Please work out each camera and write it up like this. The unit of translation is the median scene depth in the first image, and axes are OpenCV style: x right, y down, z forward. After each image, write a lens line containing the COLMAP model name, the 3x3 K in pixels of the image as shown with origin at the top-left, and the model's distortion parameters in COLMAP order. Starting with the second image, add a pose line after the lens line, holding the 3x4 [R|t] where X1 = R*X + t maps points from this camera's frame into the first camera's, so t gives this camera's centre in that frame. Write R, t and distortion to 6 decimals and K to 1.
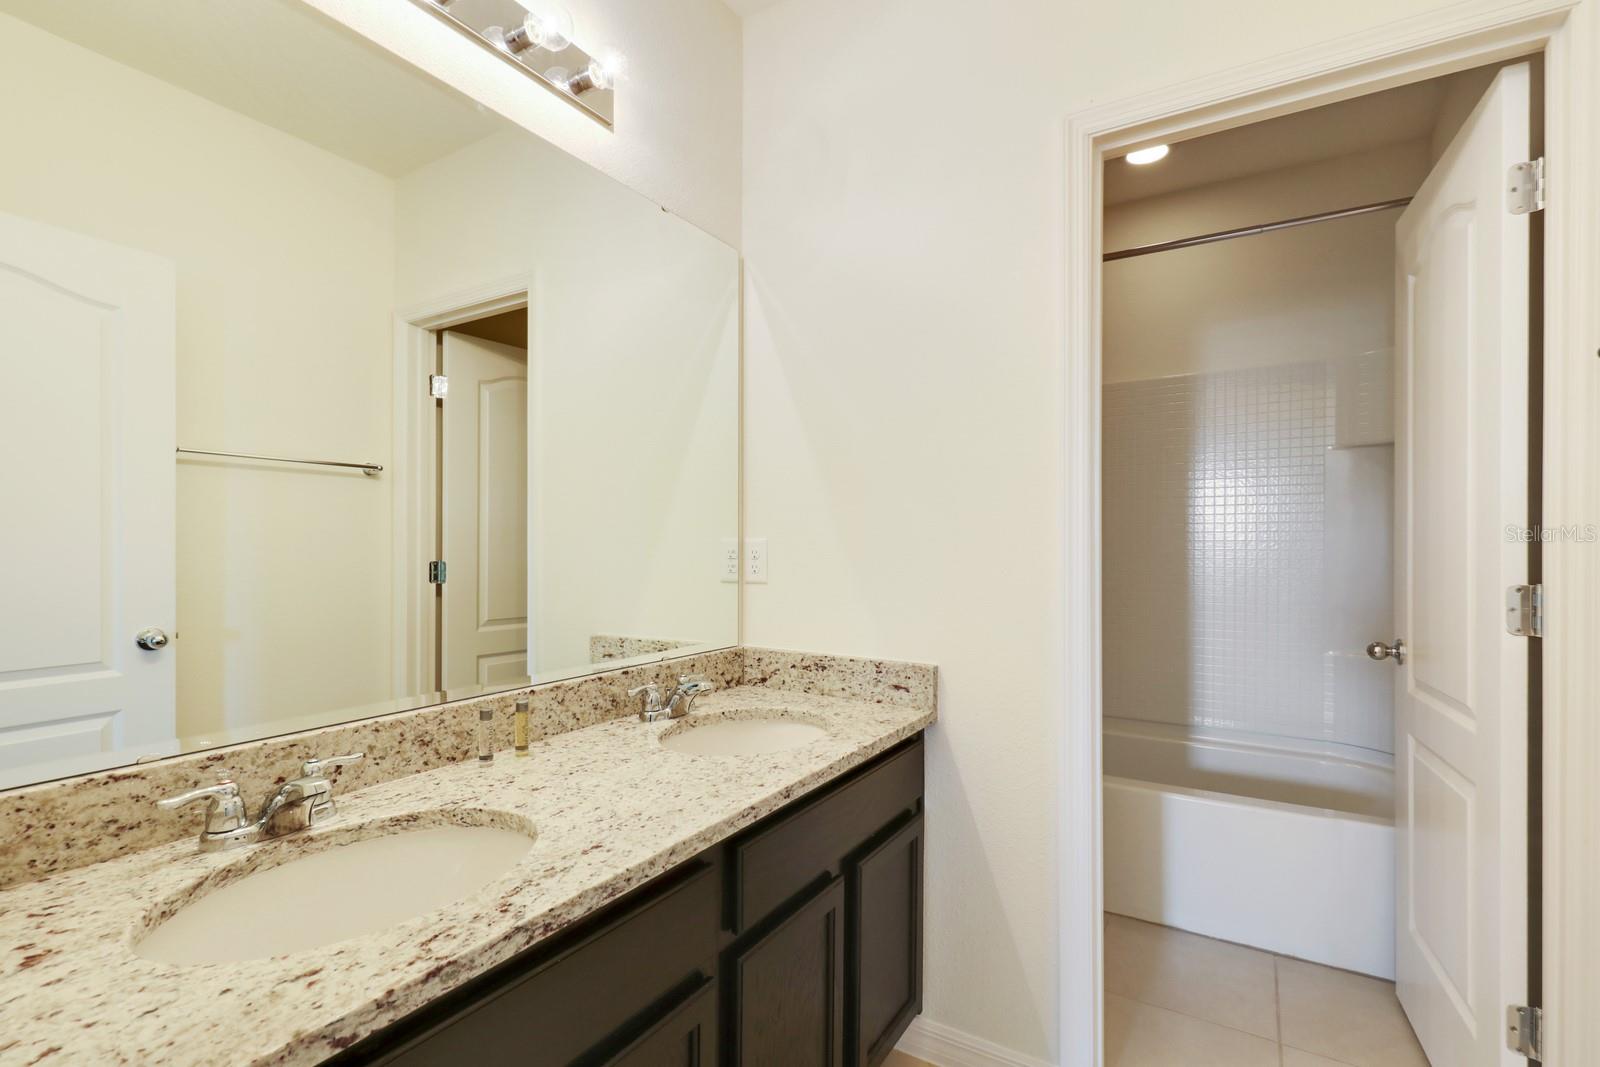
lens RADIAL K [[727.2, 0, 830.9], [0, 727.2, 544.0], [0, 0, 1]] dist [0.021869, 0.000091]
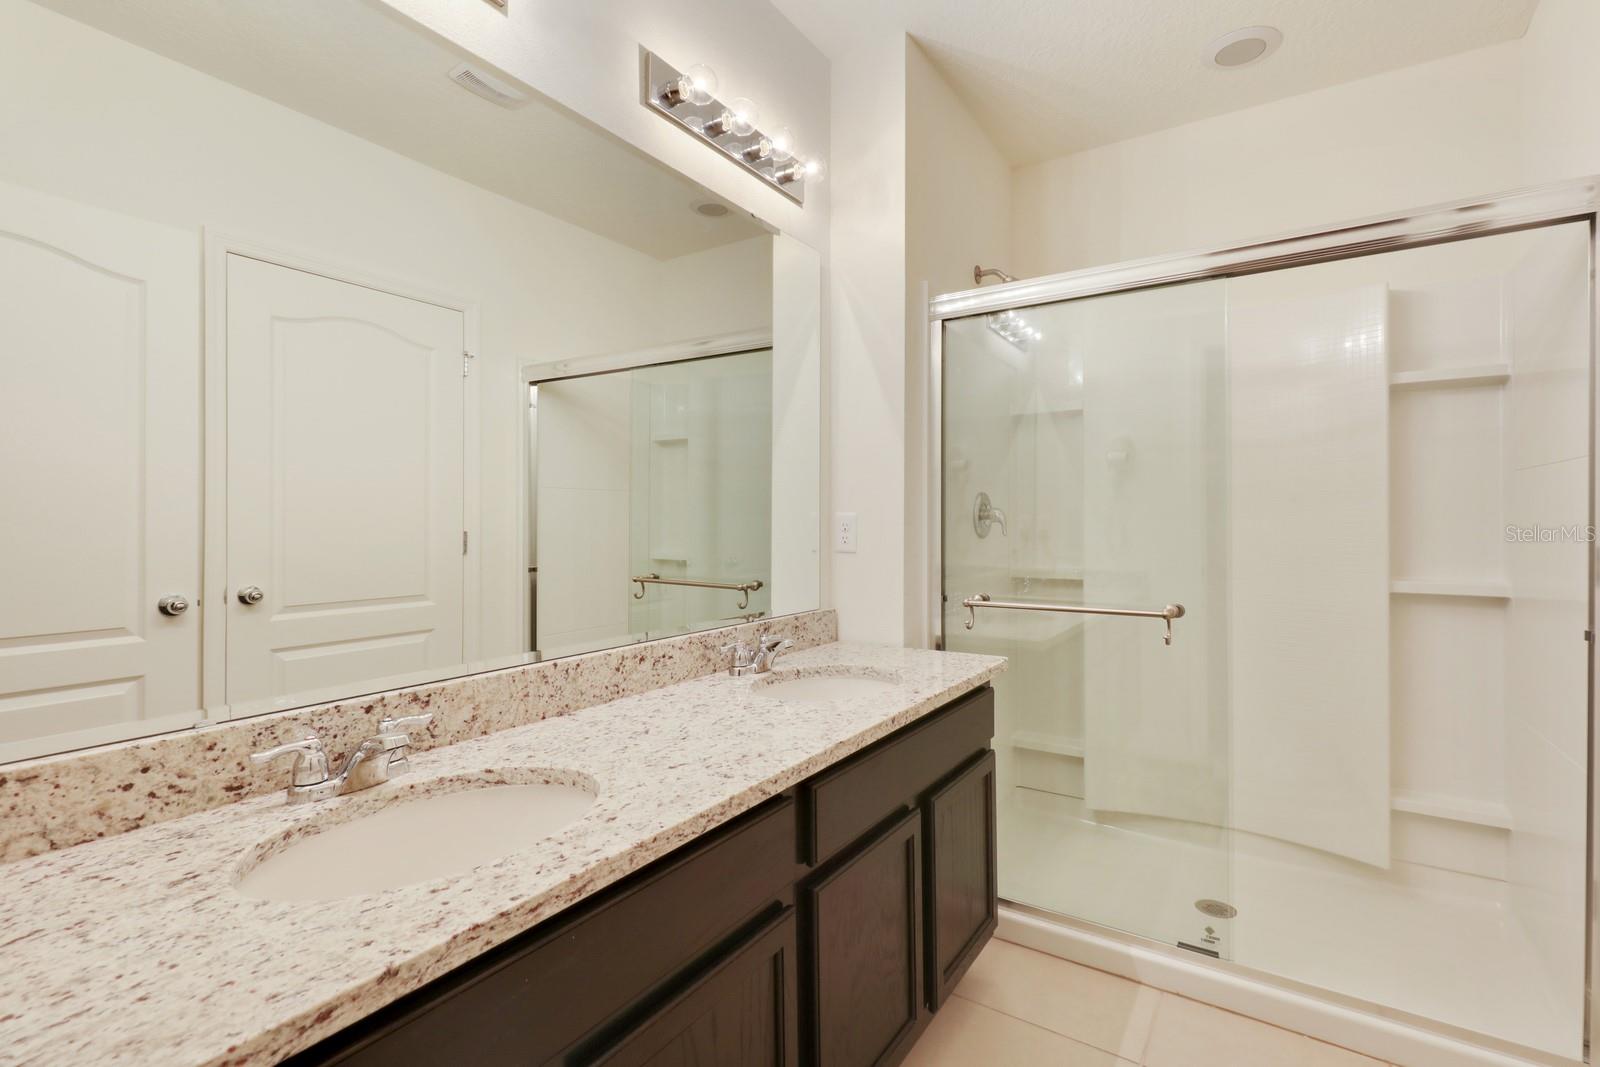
lens RADIAL K [[753.9, 0, 800.0], [0, 753.9, 533.5], [0, 0, 1]] dist [0.070278, 0.000042]
pose [[0.998854, 0.001896, -0.047828, -0.092311], [-0.000905, 0.999785, 0.020731, -0.000644], [0.047857, -0.020664, 0.998640, -0.155804]]
